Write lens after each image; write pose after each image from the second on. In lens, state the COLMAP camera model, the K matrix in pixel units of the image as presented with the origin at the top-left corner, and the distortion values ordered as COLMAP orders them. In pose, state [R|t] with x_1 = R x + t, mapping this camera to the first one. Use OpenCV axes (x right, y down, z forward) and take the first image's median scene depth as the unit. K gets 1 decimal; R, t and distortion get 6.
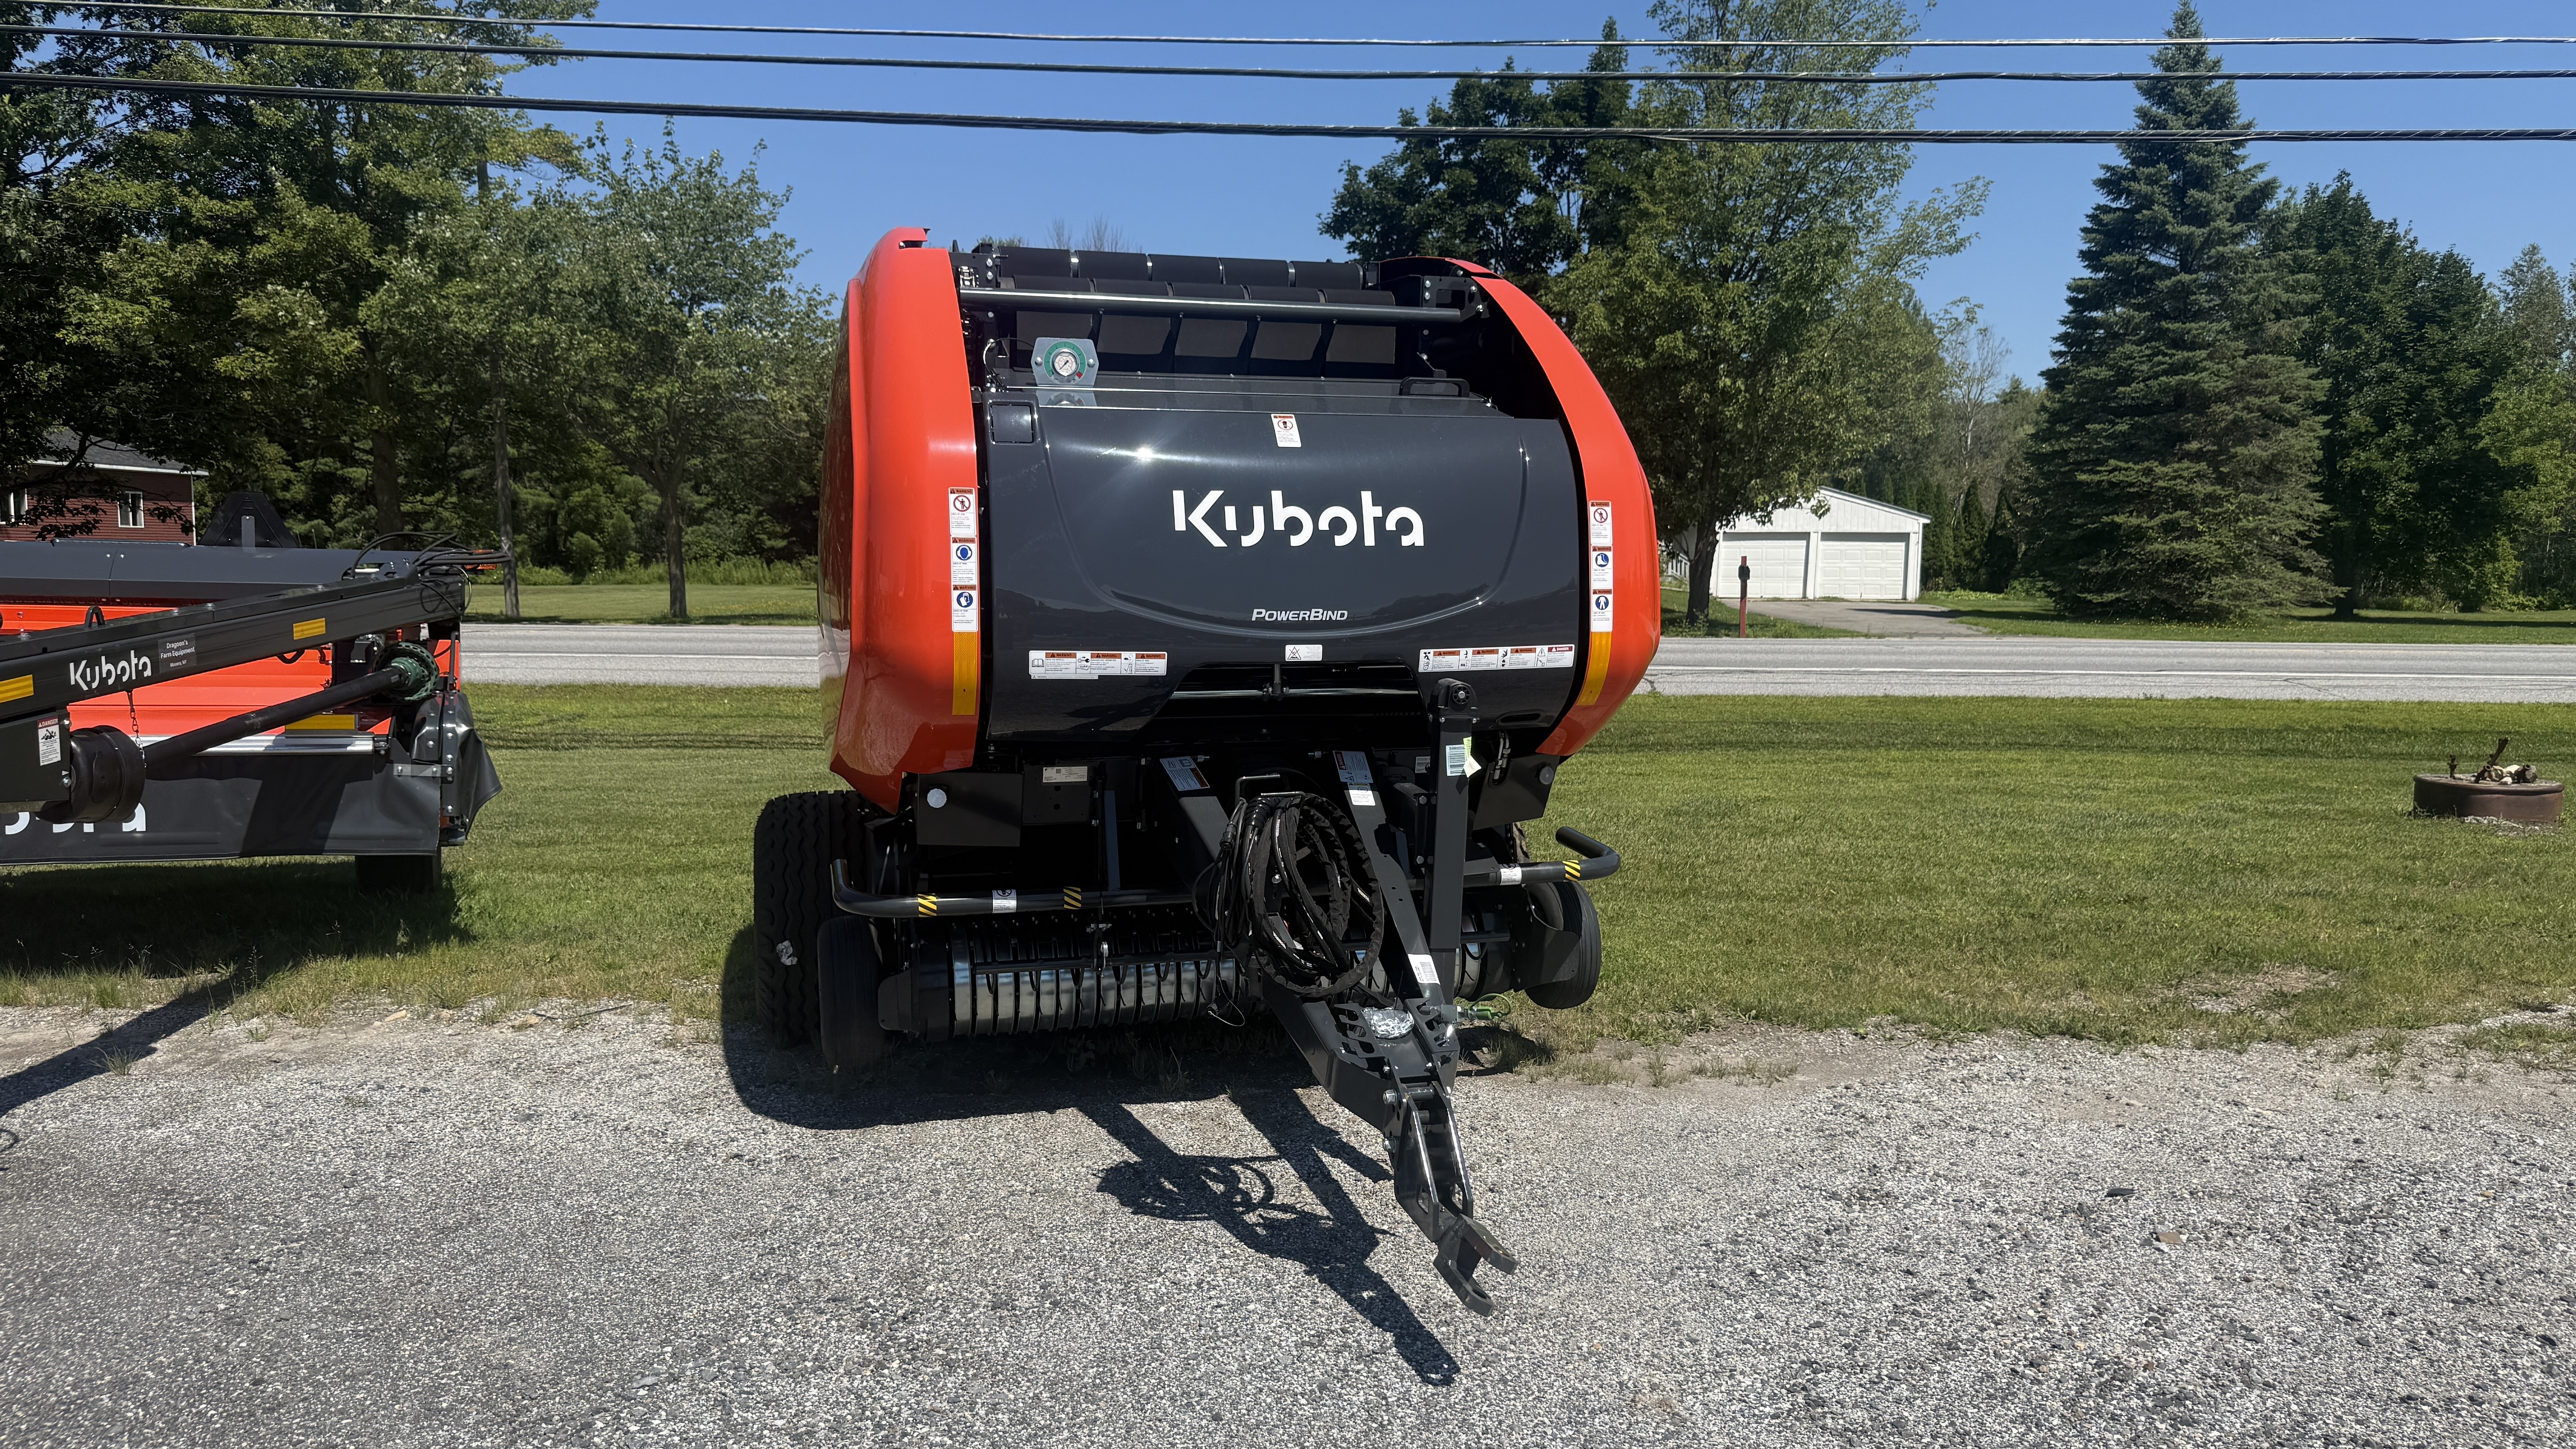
lens RADIAL K [[1811.0, 0, 1288.0], [0, 1811.0, 724.5], [0, 0, 1]] dist [0.070478, -0.090986]
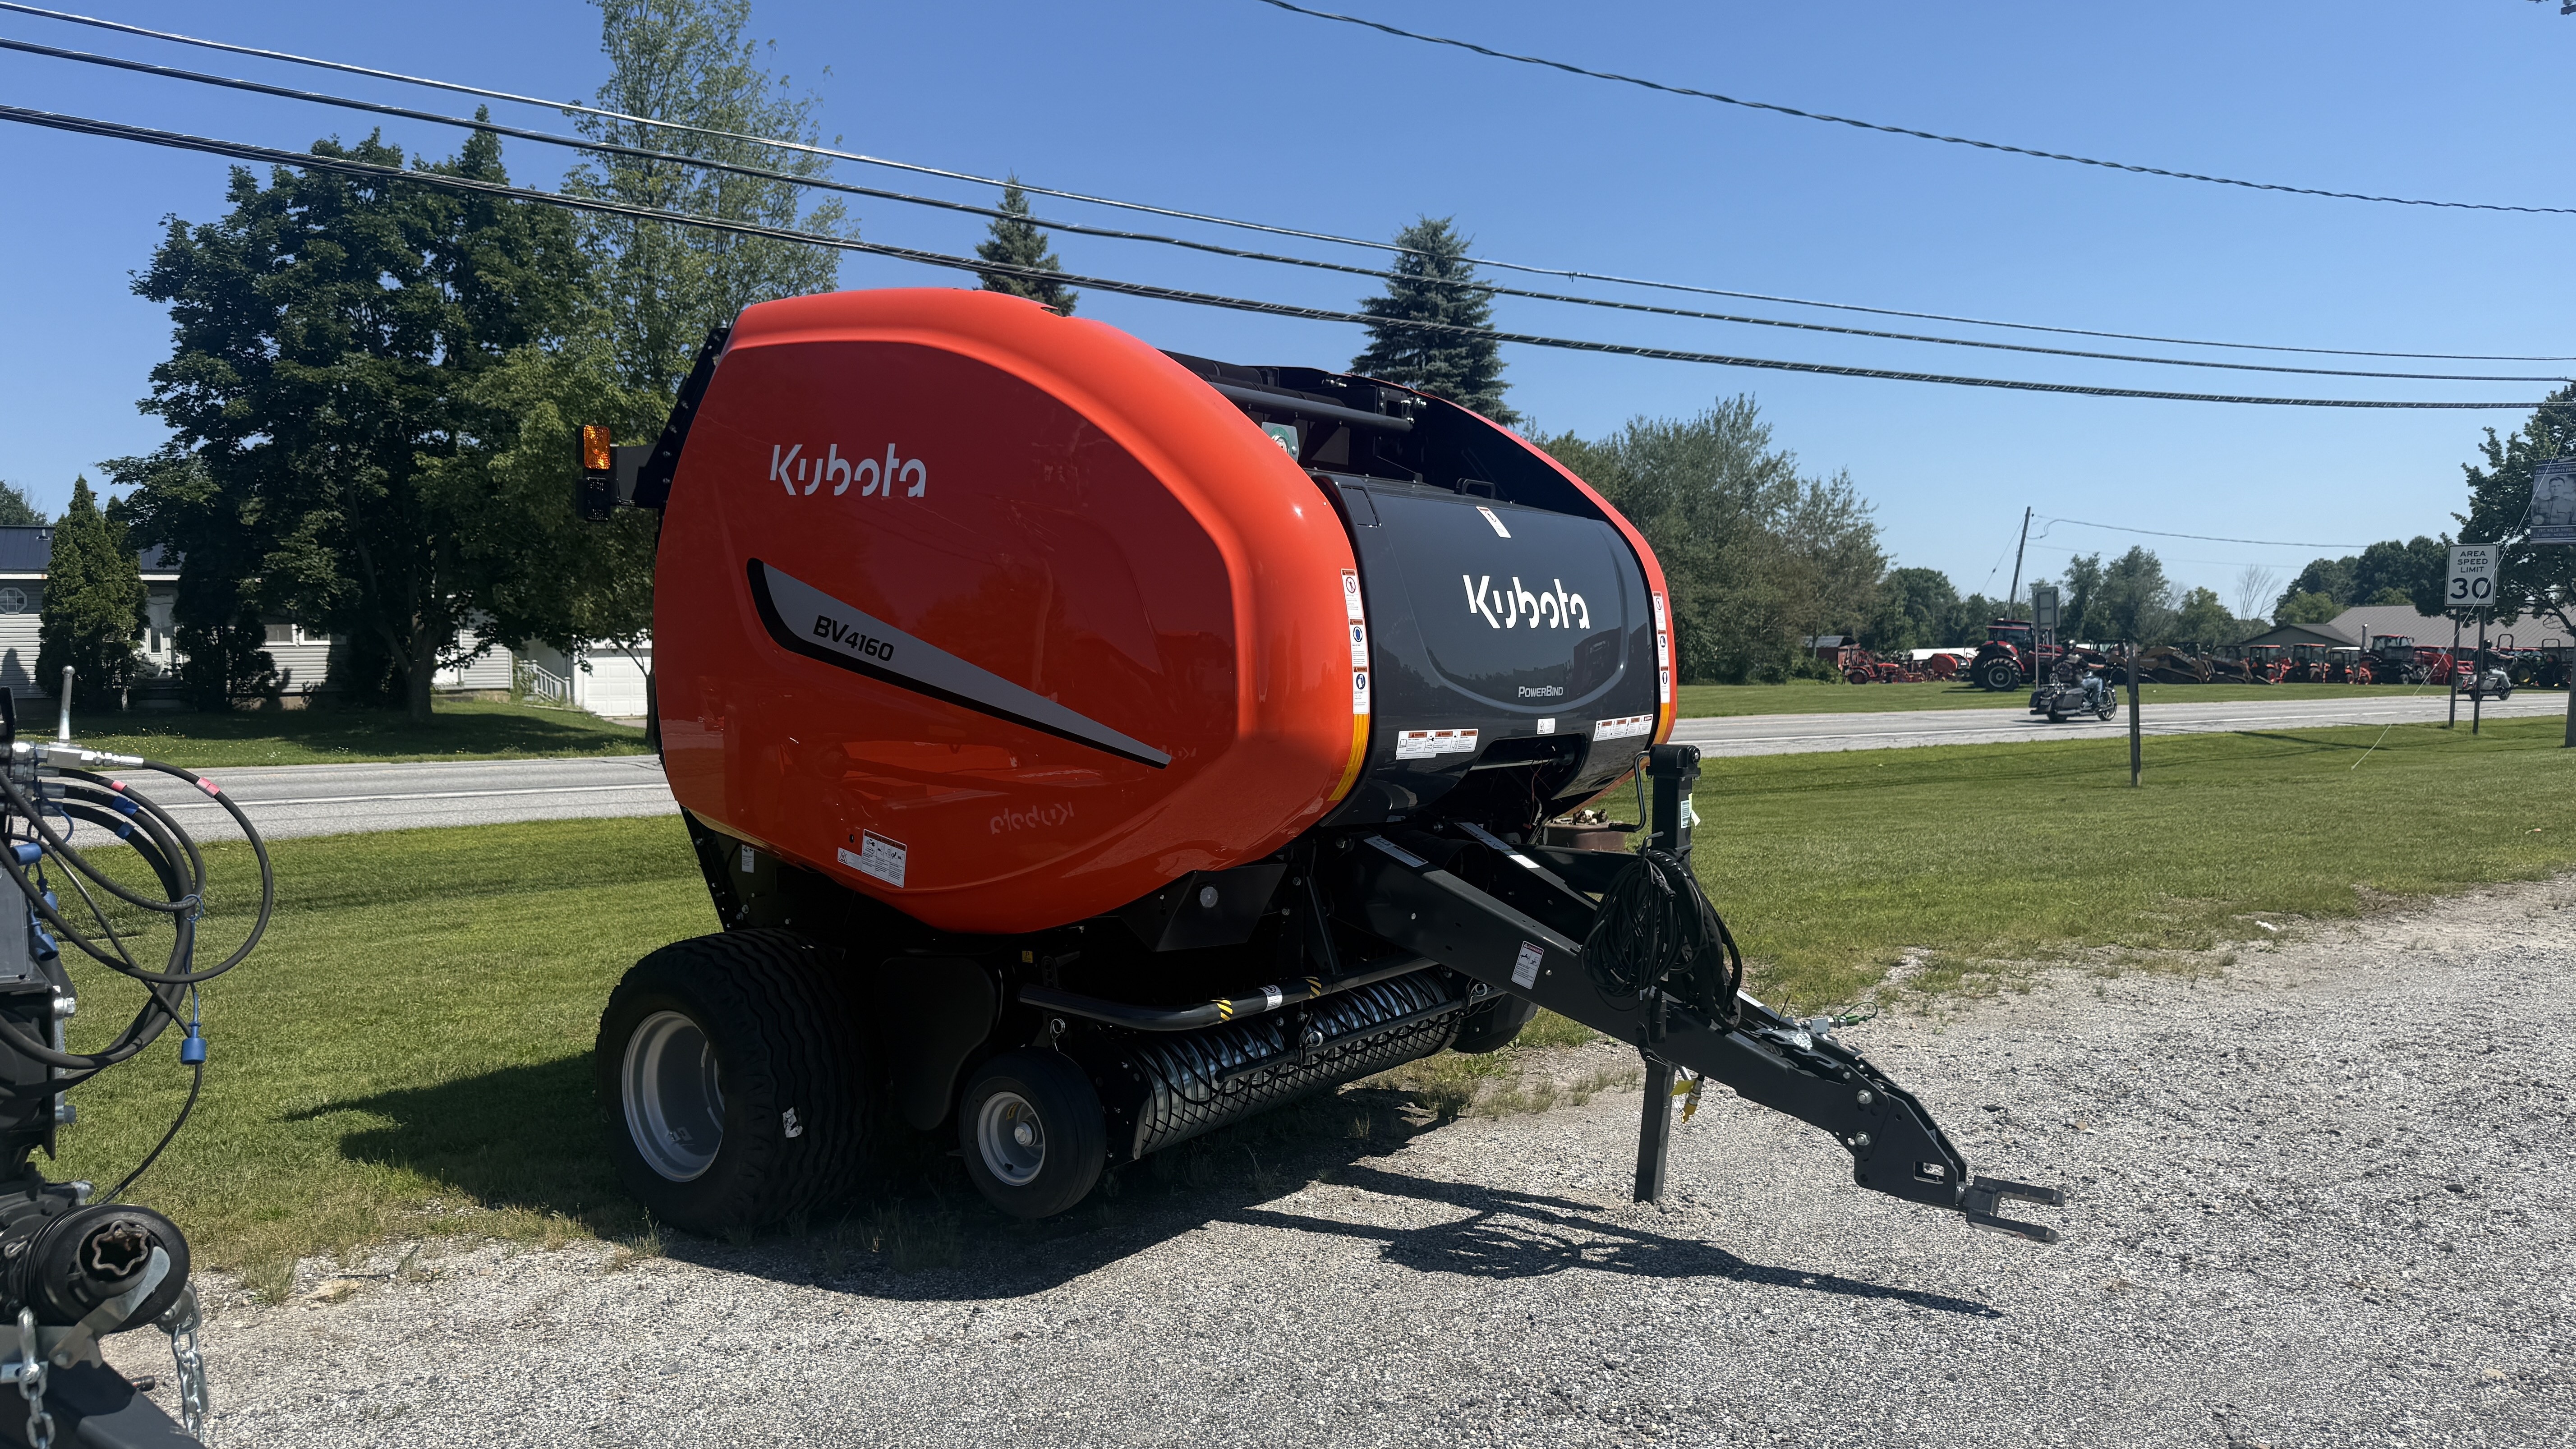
lens RADIAL K [[1820.6, 0, 1288.0], [0, 1820.6, 724.5], [0, 0, 1]] dist [0.008477, 0.000083]
pose [[0.791011, -0.032505, 0.610938, -0.770047], [0.071261, 0.996686, -0.039236, -0.009179], [-0.607638, 0.074572, 0.790706, 0.235198]]
